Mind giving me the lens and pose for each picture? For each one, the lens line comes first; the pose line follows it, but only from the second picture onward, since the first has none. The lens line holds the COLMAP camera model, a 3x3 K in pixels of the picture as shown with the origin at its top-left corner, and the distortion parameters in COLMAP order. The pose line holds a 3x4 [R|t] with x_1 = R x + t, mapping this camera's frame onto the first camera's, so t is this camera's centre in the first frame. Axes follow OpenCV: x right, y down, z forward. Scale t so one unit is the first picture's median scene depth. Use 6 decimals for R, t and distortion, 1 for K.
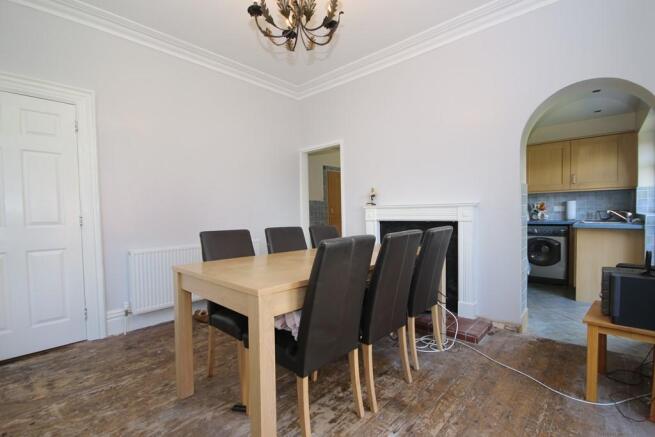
lens RADIAL K [[306.6, 0, 327.5], [0, 306.6, 218.5], [0, 0, 1]] dist [-0.000257, -0.000054]
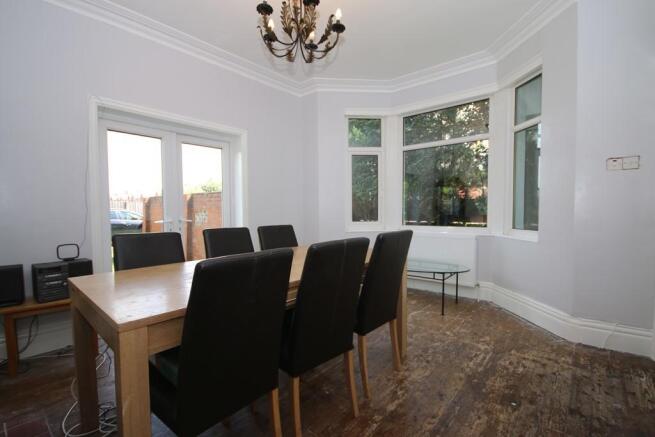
lens RADIAL K [[306.6, 0, 327.5], [0, 306.6, 218.5], [0, 0, 1]] dist [-0.000257, -0.000054]
pose [[-0.999156, 0.027045, -0.030921, -0.134194], [0.025317, 0.998168, 0.054945, -0.051306], [0.032350, 0.054116, -0.998010, 2.023155]]
